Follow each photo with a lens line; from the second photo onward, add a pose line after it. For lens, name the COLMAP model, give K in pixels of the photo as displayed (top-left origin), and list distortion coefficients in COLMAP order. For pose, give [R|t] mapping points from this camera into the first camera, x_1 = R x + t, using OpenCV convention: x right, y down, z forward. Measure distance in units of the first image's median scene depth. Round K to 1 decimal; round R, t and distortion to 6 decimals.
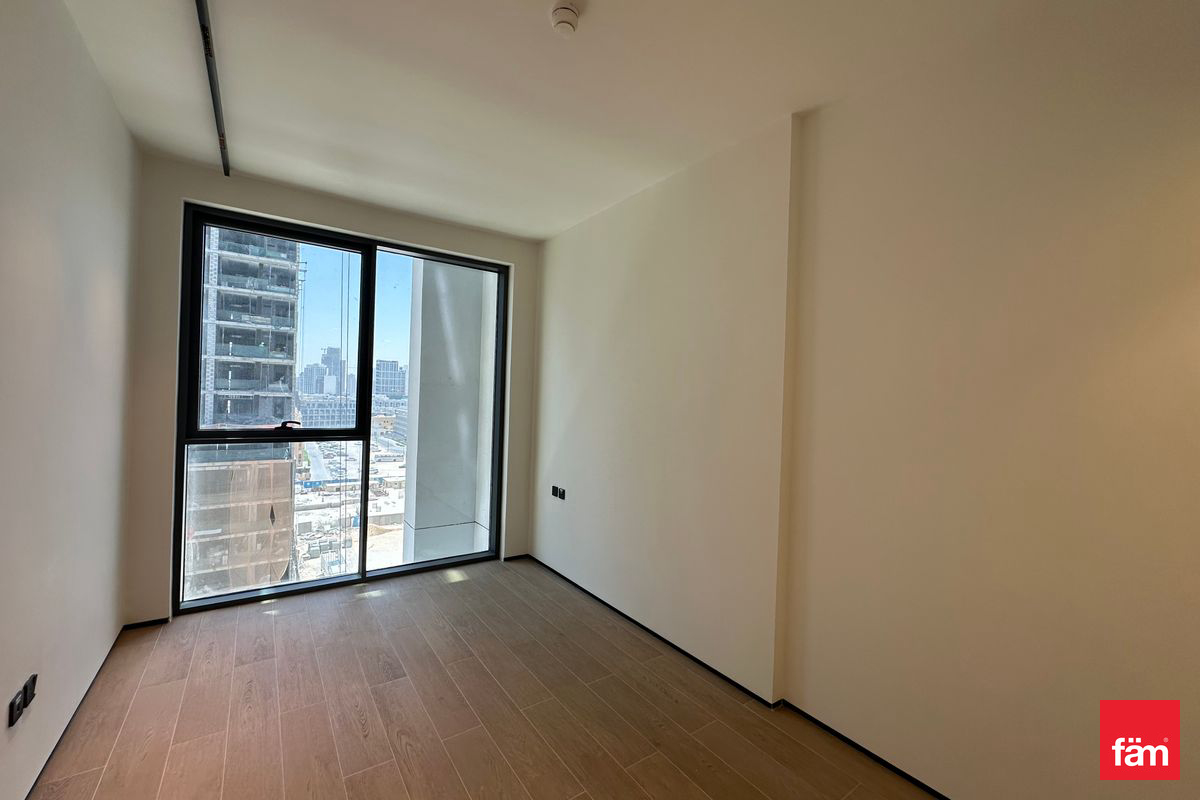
lens RADIAL K [[481.3, 0, 598.0], [0, 481.3, 398.0], [0, 0, 1]] dist [0.004420, 0.000238]
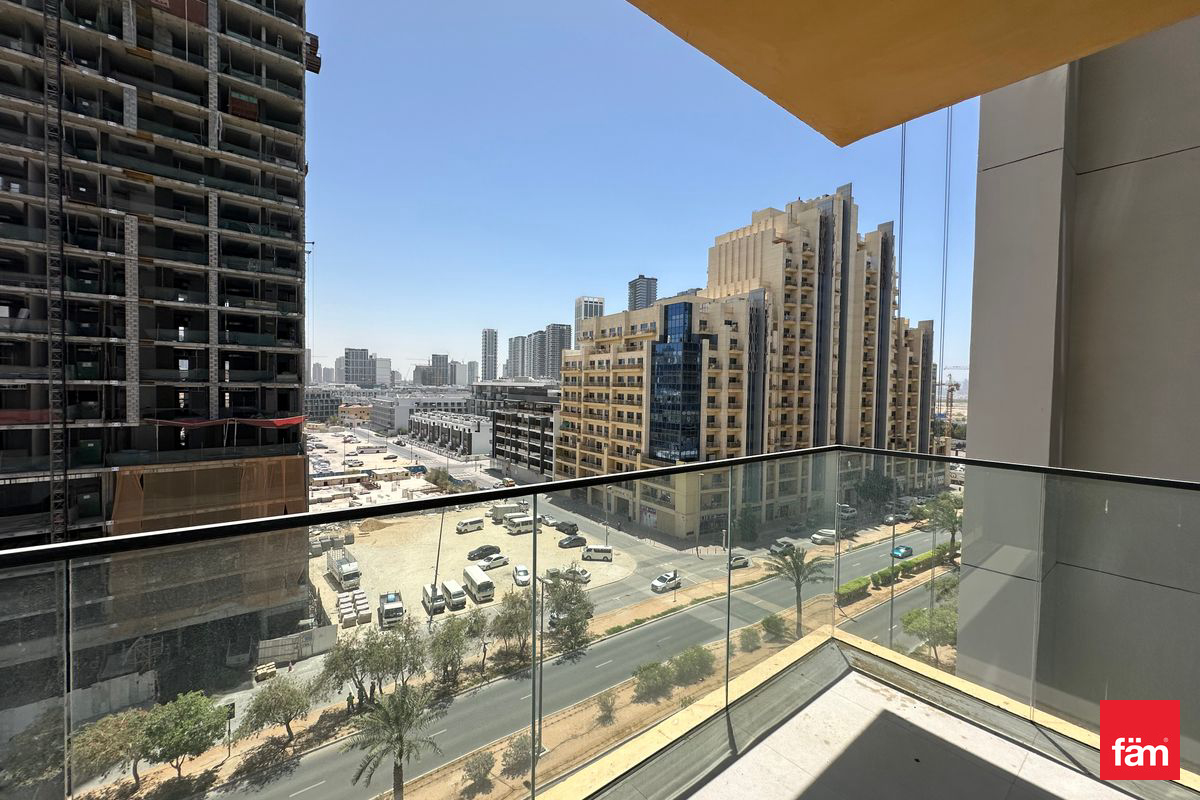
lens RADIAL K [[481.3, 0, 595.3], [0, 481.3, 400.2], [0, 0, 1]] dist [0.004420, 0.000238]
pose [[0.998669, -0.014489, 0.049495, -0.117084], [0.012854, 0.999366, 0.033198, -0.002730], [-0.049945, -0.032518, 0.998222, 0.041658]]
